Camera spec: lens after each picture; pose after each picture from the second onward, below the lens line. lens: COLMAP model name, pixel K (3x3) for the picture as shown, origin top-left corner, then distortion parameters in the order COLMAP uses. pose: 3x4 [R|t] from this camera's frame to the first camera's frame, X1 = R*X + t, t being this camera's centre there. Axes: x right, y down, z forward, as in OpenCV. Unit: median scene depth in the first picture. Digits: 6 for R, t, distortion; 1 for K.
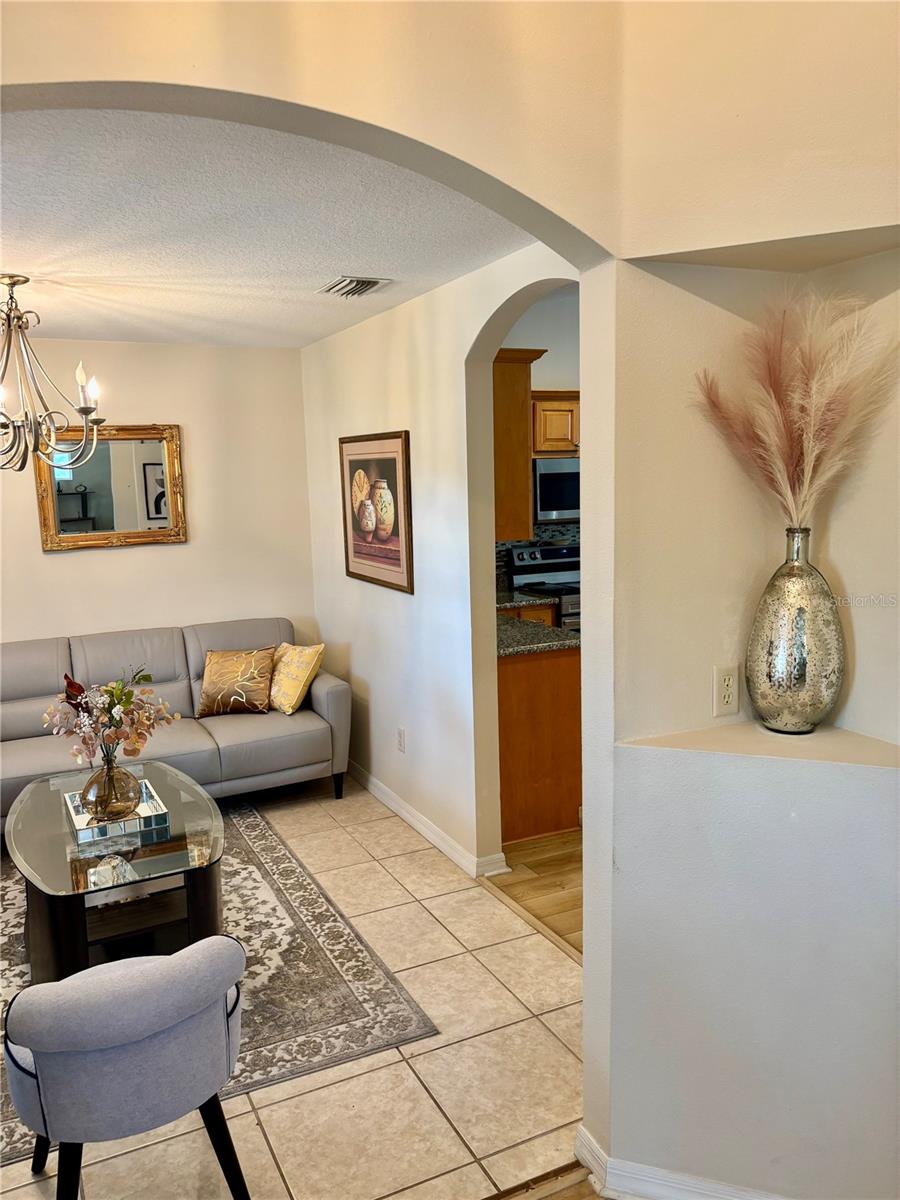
lens RADIAL K [[904.1, 0, 443.4], [0, 904.1, 606.2], [0, 0, 1]] dist [0.052133, -0.059493]
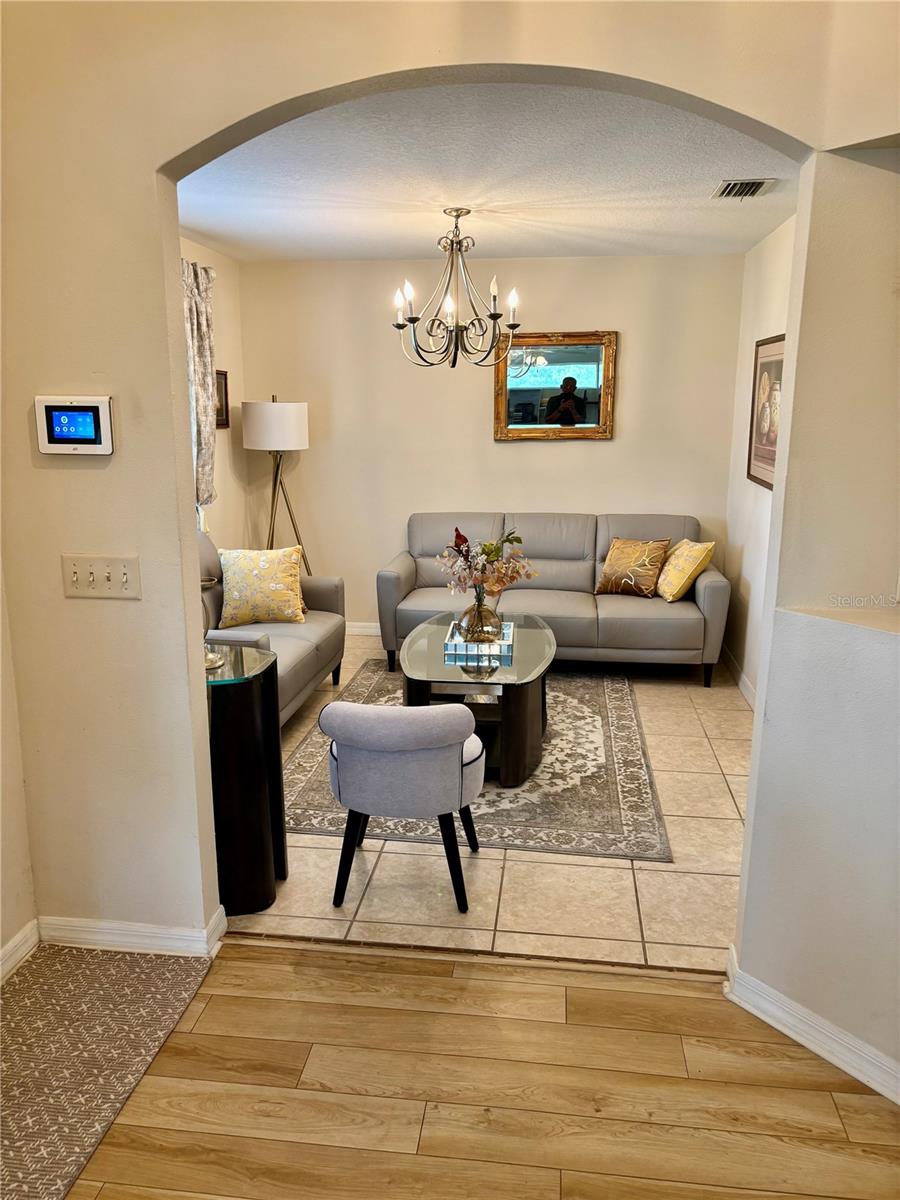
lens RADIAL K [[904.1, 0, 442.8], [0, 904.1, 604.0], [0, 0, 1]] dist [0.052133, -0.059493]
pose [[0.833649, 0.147795, -0.532152, 0.253134], [-0.102173, 0.988168, 0.114386, 0.035170], [0.542762, -0.040986, 0.838886, -0.087192]]
